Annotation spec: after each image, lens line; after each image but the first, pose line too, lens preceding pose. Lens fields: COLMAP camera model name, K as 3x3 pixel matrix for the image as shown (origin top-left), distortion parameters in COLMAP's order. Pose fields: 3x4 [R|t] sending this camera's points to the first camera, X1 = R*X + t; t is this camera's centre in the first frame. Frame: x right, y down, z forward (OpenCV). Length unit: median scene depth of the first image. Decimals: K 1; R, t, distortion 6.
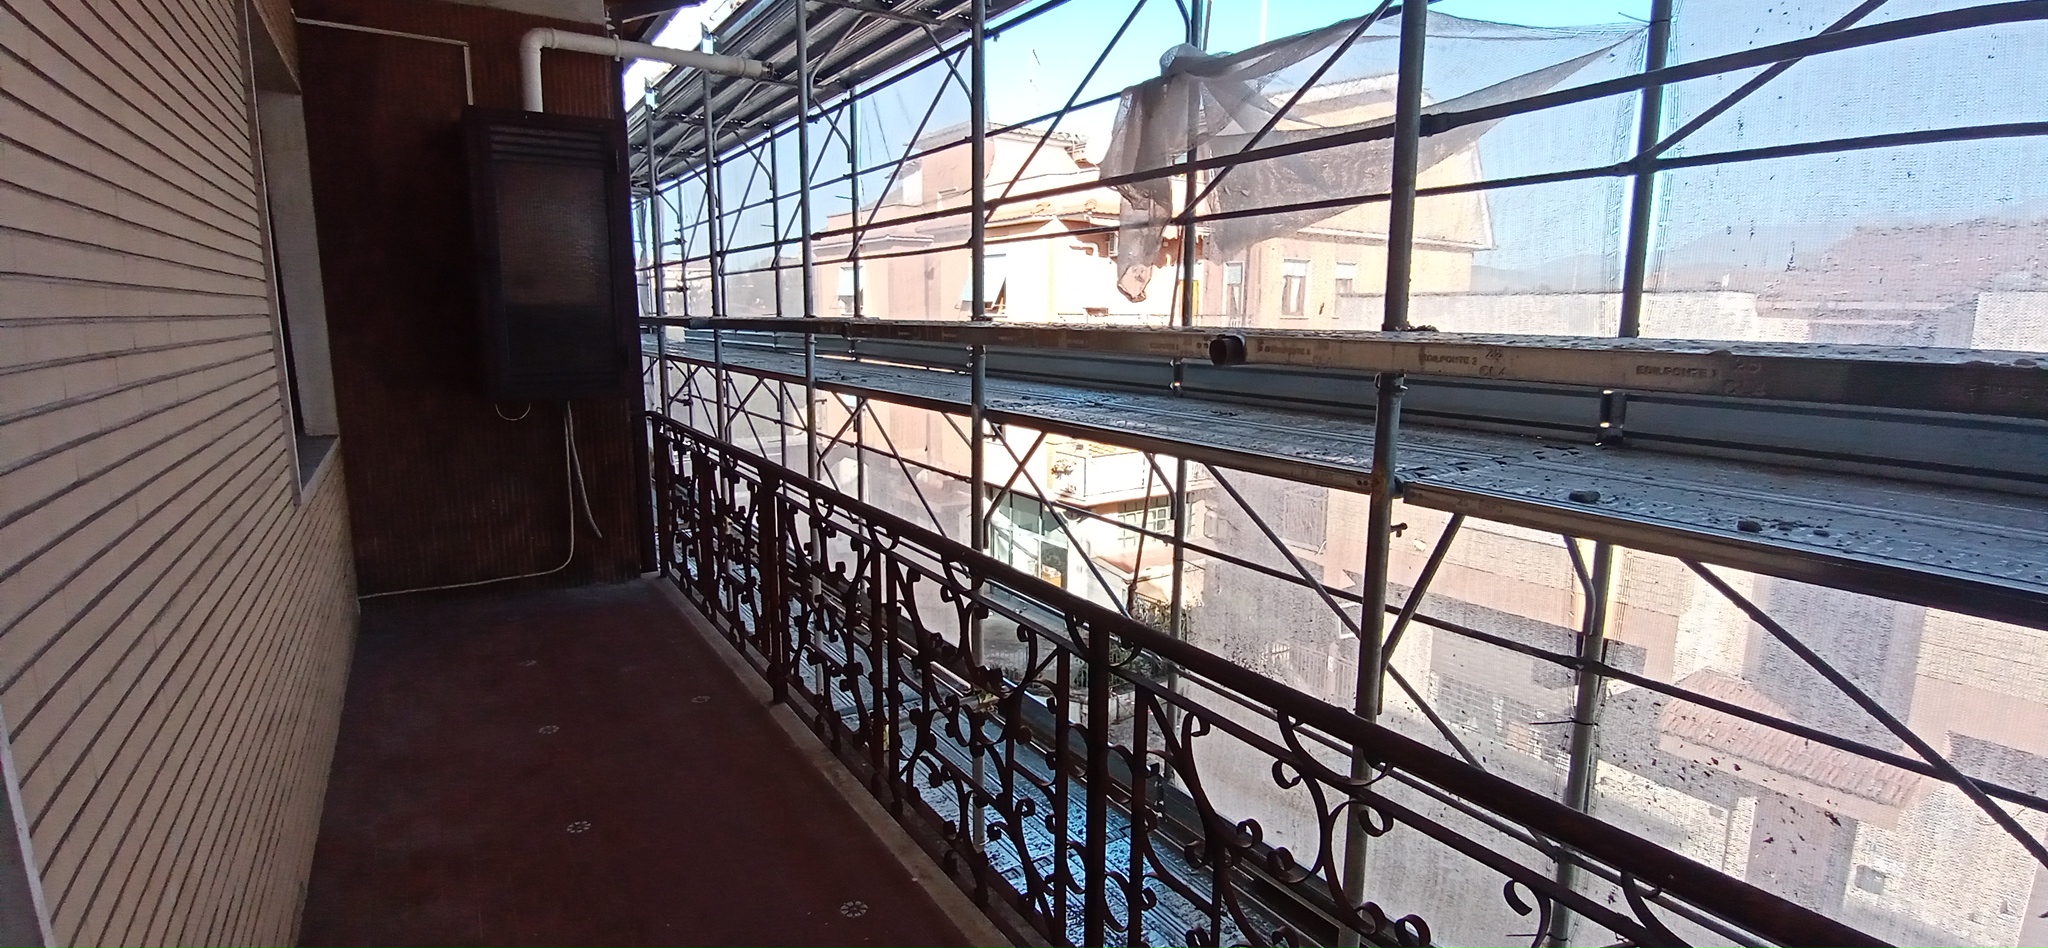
lens RADIAL K [[937.6, 0, 1020.0], [0, 937.6, 484.0], [0, 0, 1]] dist [-0.005472, 0.000330]
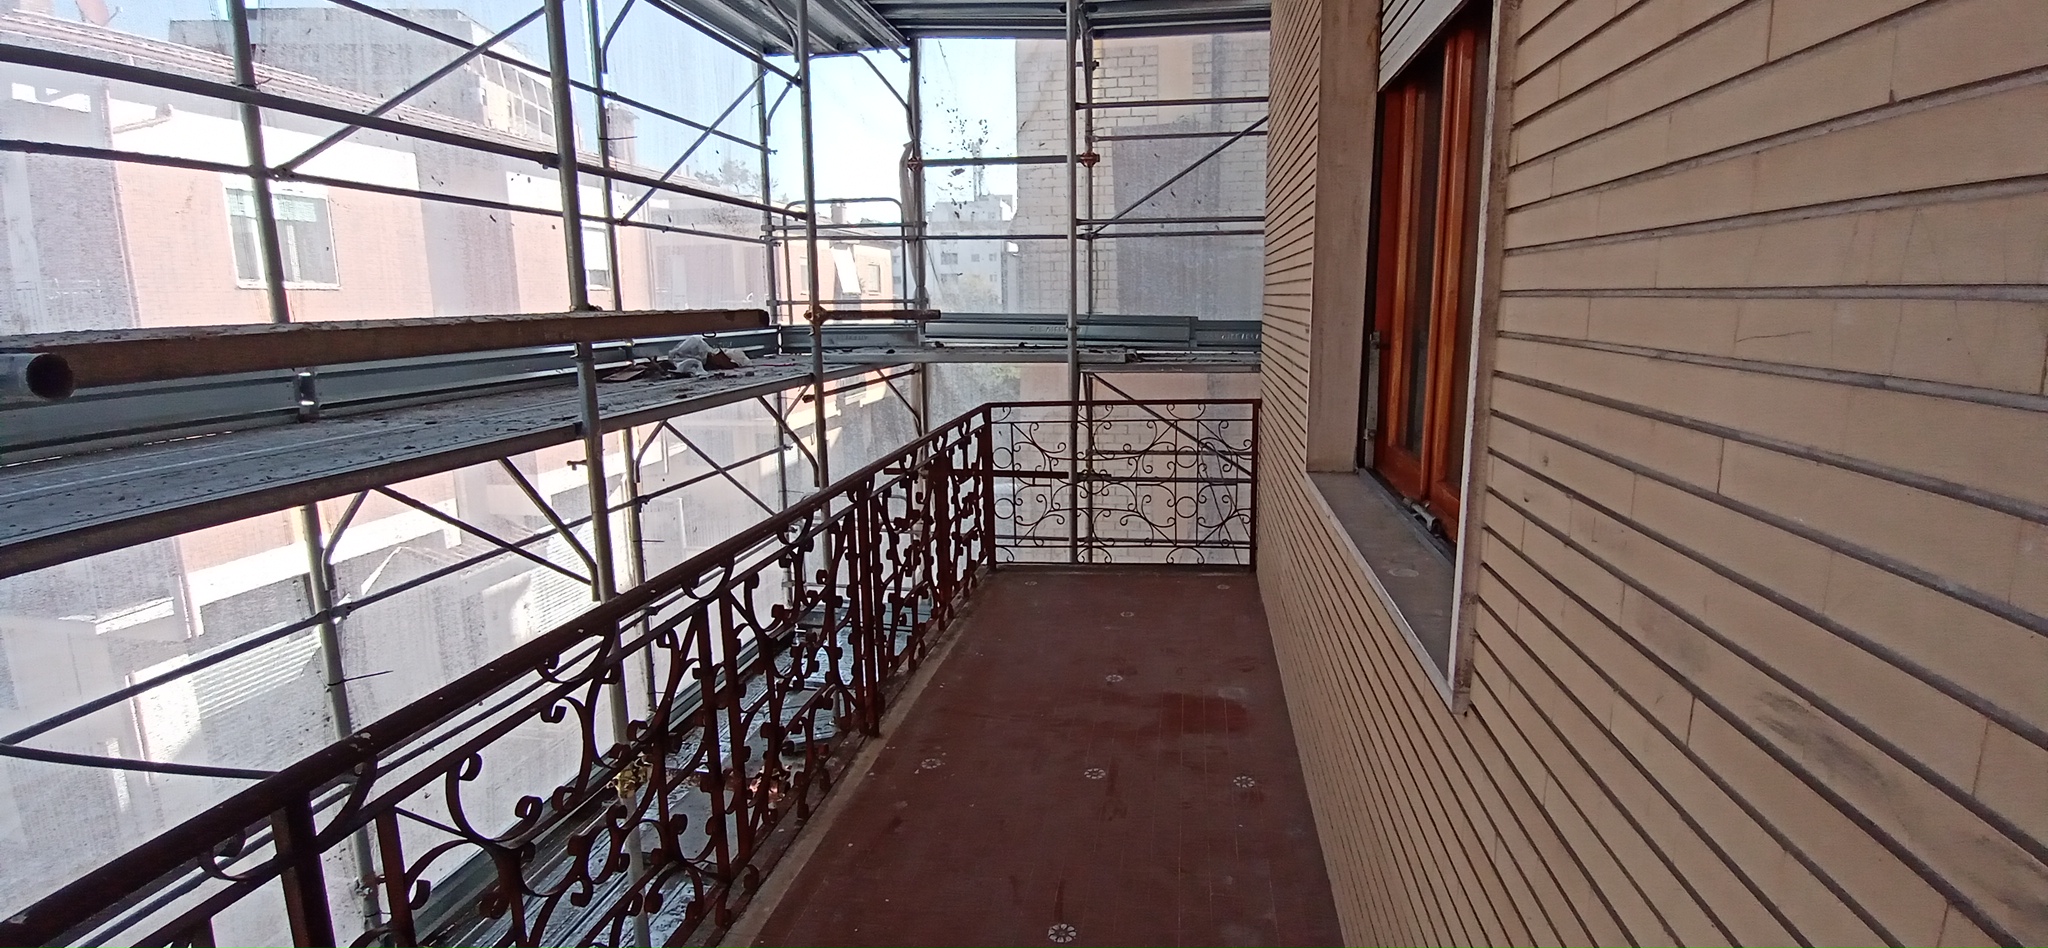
lens RADIAL K [[937.6, 0, 1028.1], [0, 937.6, 468.9], [0, 0, 1]] dist [-0.005472, 0.000330]
pose [[-0.747739, -0.115117, 0.653937, -0.850650], [0.123617, 0.943504, 0.307440, -0.242710], [-0.652384, 0.310723, -0.691265, 1.333608]]
